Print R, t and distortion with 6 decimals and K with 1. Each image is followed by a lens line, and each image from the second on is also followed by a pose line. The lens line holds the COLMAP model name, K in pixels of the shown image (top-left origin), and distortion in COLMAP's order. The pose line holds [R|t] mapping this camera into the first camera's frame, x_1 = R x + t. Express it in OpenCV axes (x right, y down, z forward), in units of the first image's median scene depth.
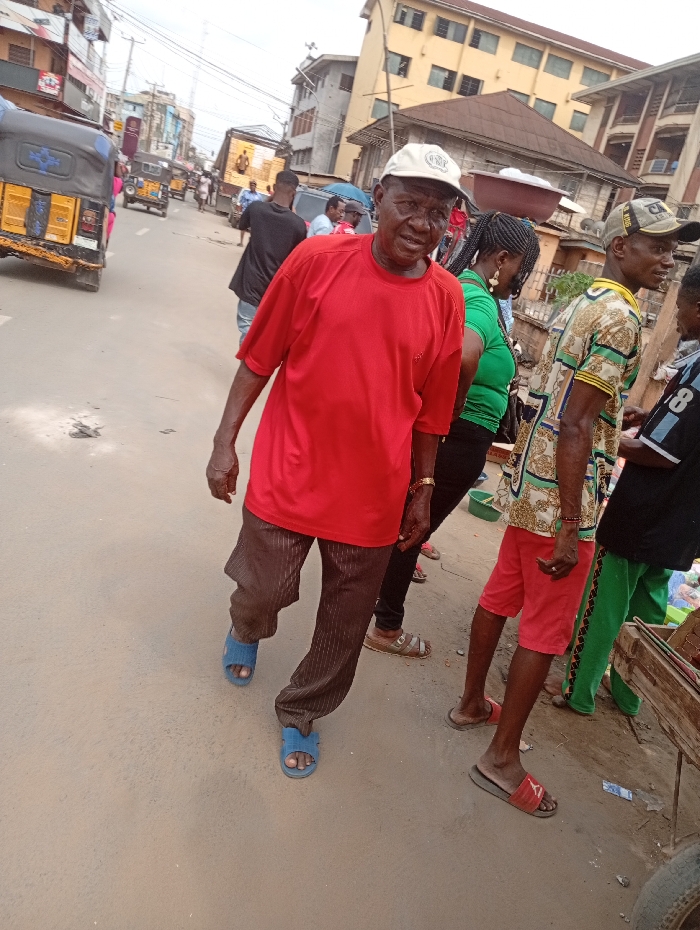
lens RADIAL K [[733.6, 0, 350.0], [0, 733.6, 465.0], [0, 0, 1]] dist [-0.002808, -0.002446]
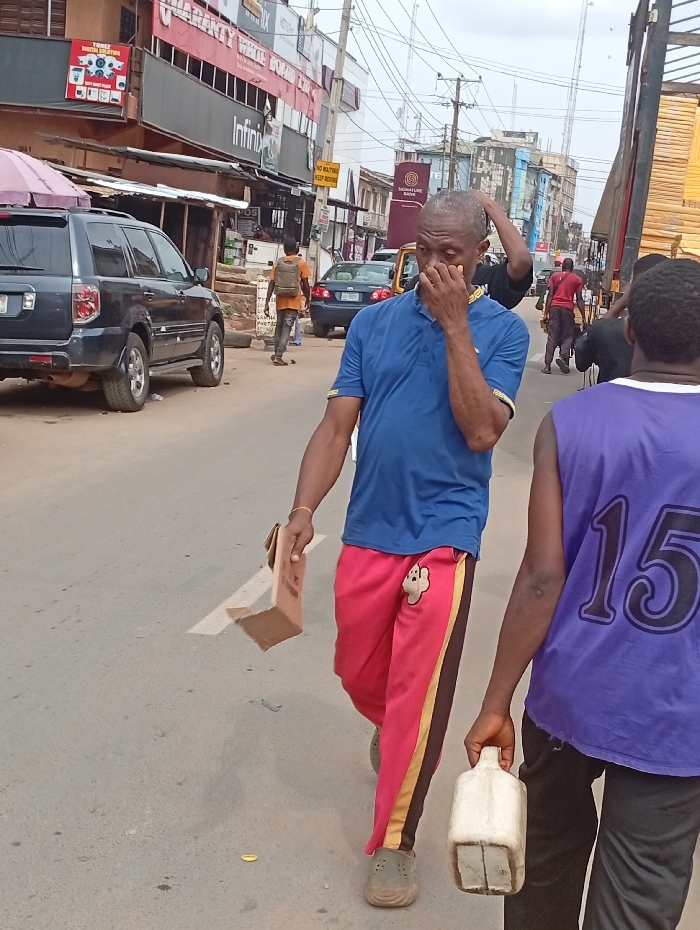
lens RADIAL K [[1464.4, 0, 350.0], [0, 1464.4, 465.0], [0, 0, 1]] dist [0.012867, 0.035867]
pose [[0.929787, -0.082554, -0.358720, -0.073039], [-0.007989, 0.969772, -0.243884, -0.169023], [0.368010, 0.229626, 0.901022, 0.434976]]
